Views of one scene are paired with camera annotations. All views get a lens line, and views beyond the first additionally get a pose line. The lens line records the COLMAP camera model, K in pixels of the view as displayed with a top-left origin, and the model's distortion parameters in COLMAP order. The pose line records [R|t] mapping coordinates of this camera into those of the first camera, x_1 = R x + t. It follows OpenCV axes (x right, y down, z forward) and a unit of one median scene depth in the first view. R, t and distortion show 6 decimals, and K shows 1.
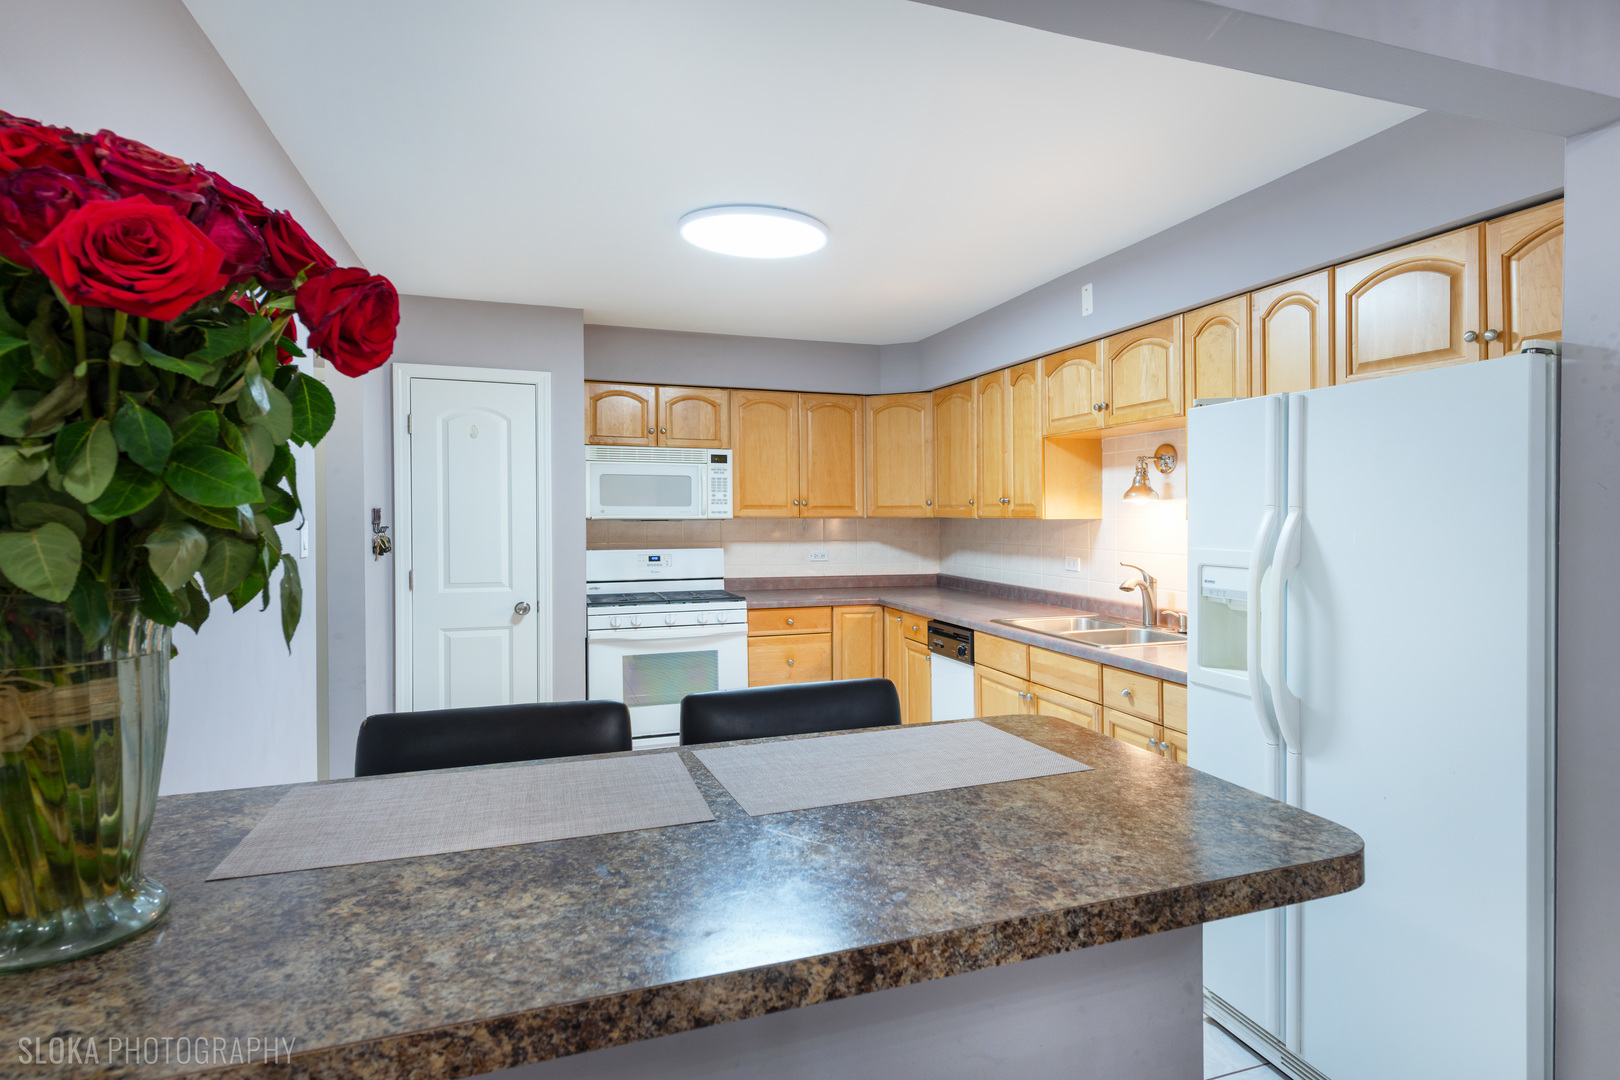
lens RADIAL K [[724.3, 0, 775.2], [0, 724.3, 522.4], [0, 0, 1]] dist [-0.000315, -0.000194]
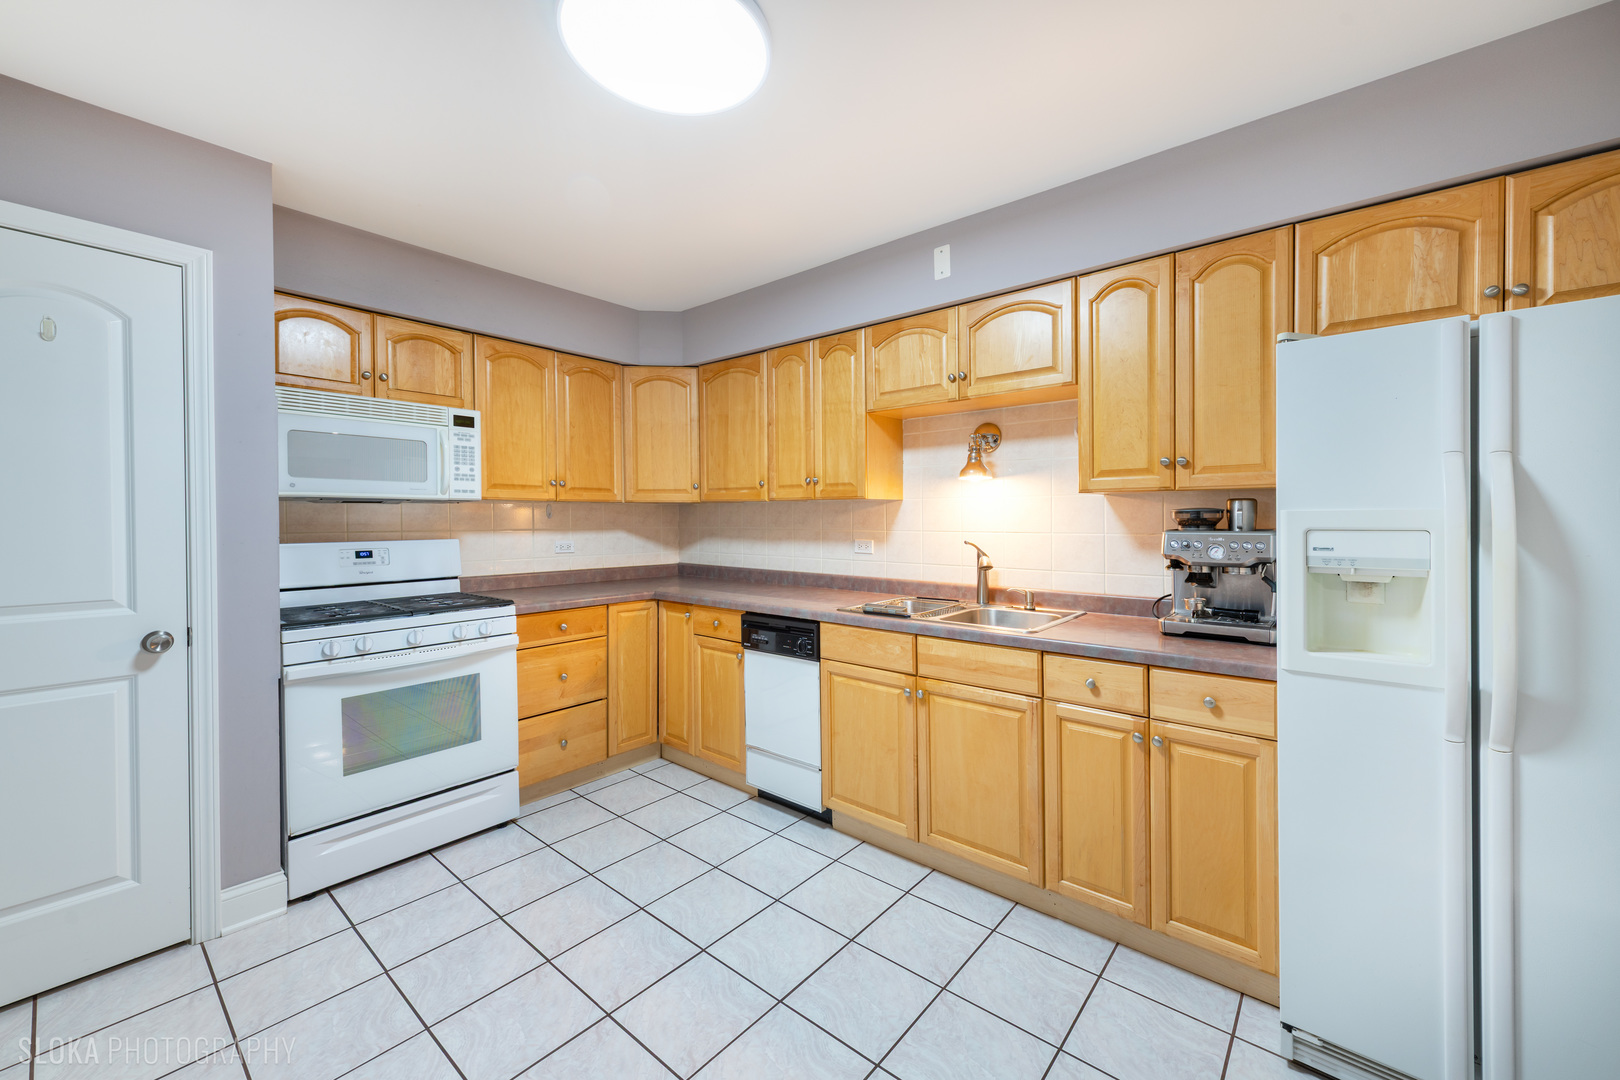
lens RADIAL K [[593.9, 0, 641.4], [0, 593.9, 528.8], [0, 0, 1]] dist [-0.000853, 0.000107]
pose [[0.892642, -0.006335, 0.450723, -0.209897], [0.005642, 0.999980, 0.002882, 0.027055], [-0.450732, -0.000030, 0.892659, 0.383685]]
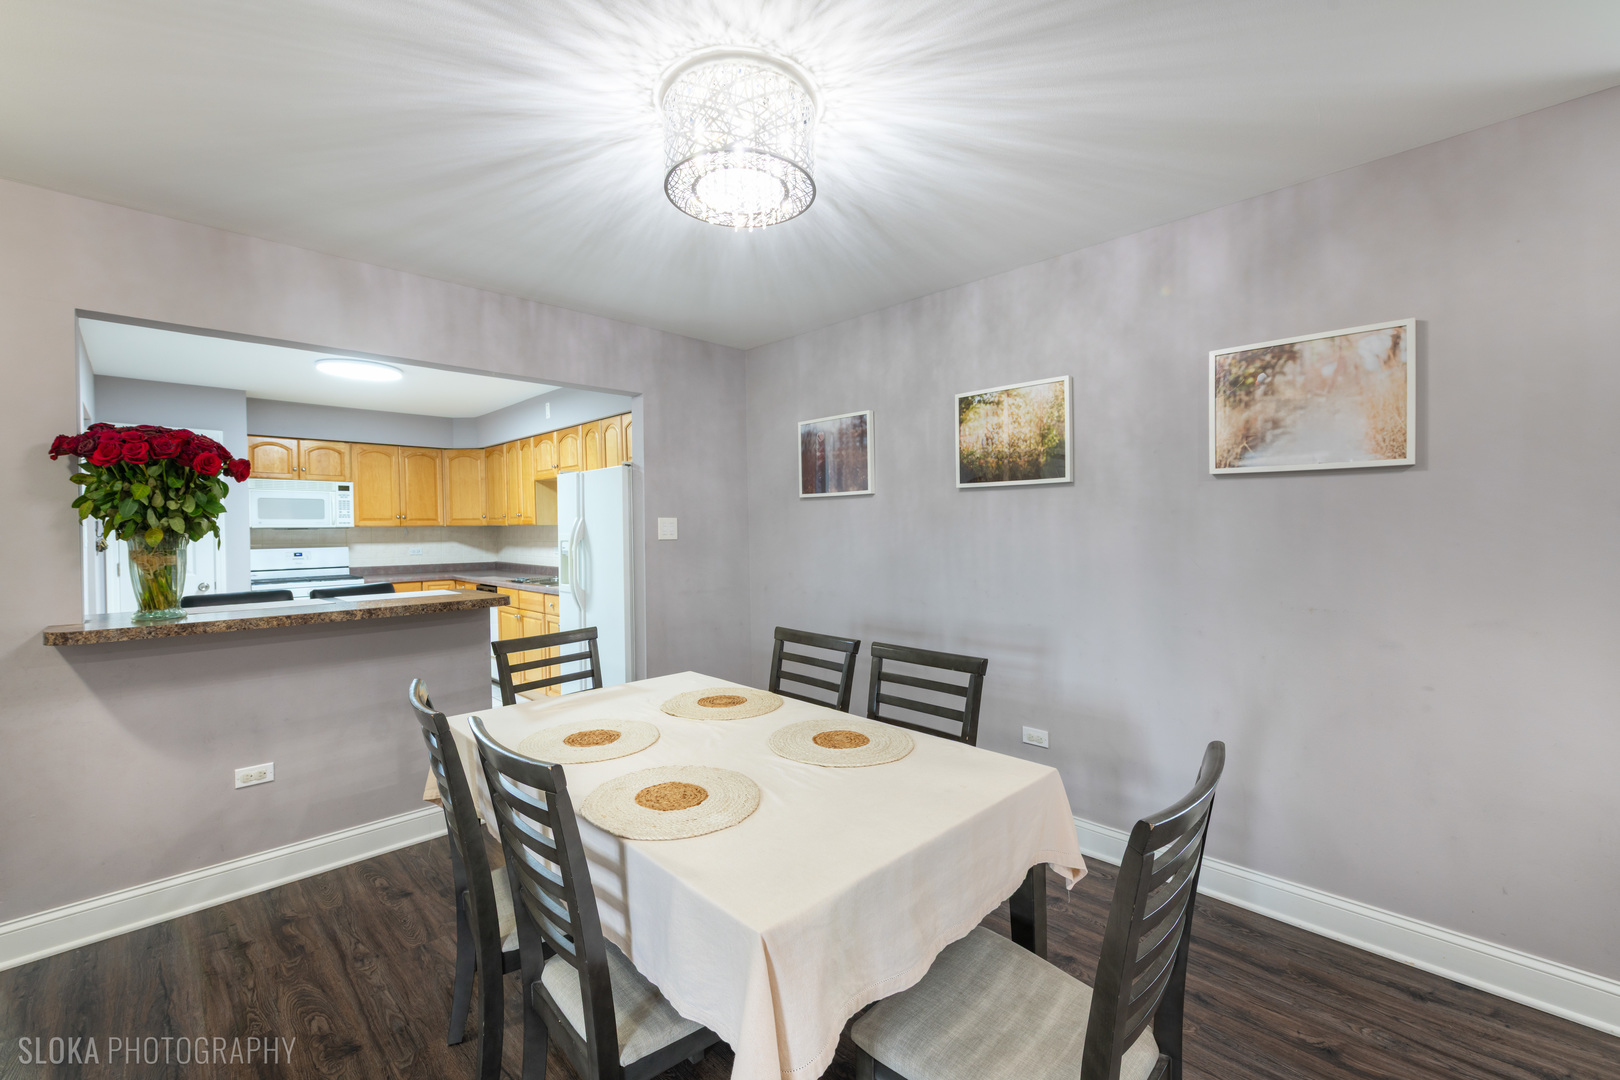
lens RADIAL K [[669.6, 0, 626.9], [0, 669.6, 543.3], [0, 0, 1]] dist [0.000868, 0.000038]
pose [[0.952388, -0.013208, 0.304602, 0.065042], [0.010715, 0.999894, 0.009854, 0.023081], [-0.304699, -0.006122, 0.952429, -0.580887]]
